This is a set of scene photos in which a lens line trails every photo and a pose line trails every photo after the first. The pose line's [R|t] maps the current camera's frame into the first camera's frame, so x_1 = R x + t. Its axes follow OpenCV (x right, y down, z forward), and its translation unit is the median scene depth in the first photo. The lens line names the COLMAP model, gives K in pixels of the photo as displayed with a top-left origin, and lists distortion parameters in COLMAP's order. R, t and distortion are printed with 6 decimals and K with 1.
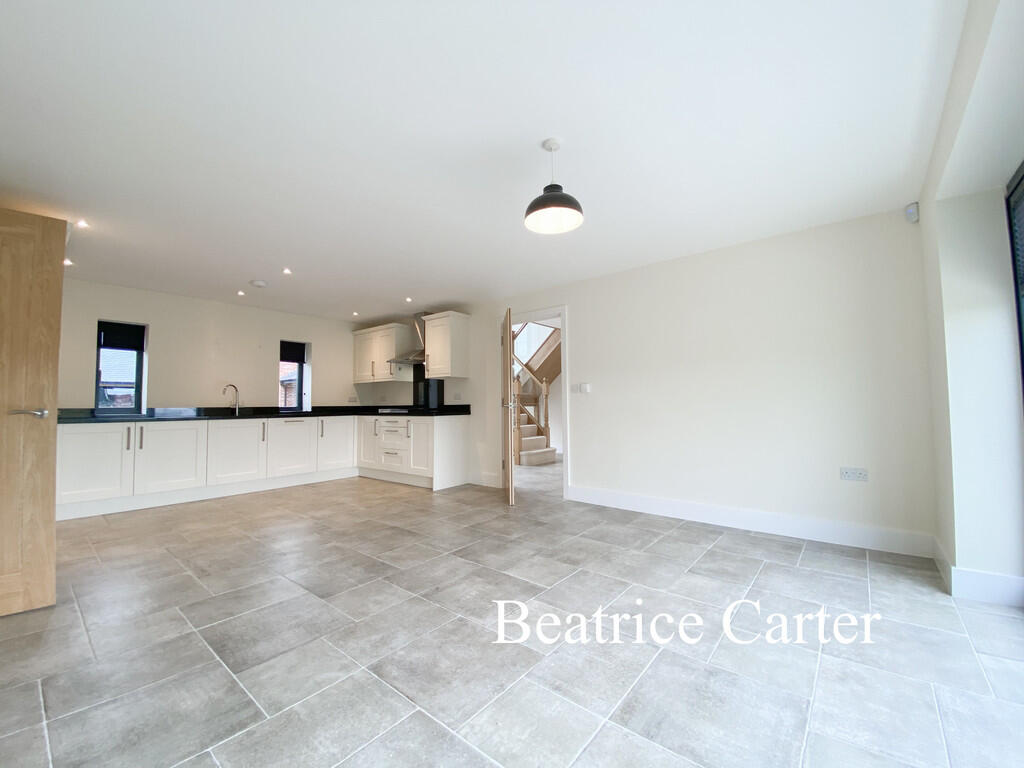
lens RADIAL K [[420.0, 0, 512.7], [0, 420.0, 379.8], [0, 0, 1]] dist [0.004984, 0.000077]
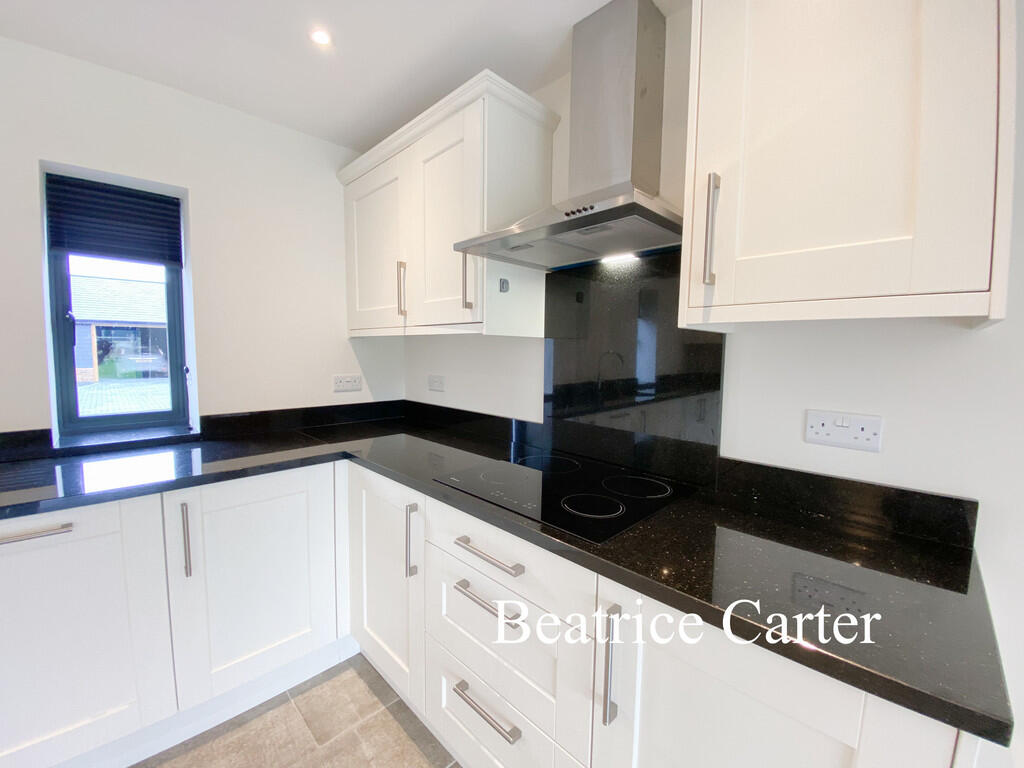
lens RADIAL K [[420.0, 0, 512.5], [0, 420.0, 383.4], [0, 0, 1]] dist [0.004984, 0.000077]
pose [[0.994787, 0.028049, -0.098045, -0.224974], [-0.014994, 0.991211, 0.131436, -0.000788], [0.100870, -0.129281, 0.986464, 0.710947]]
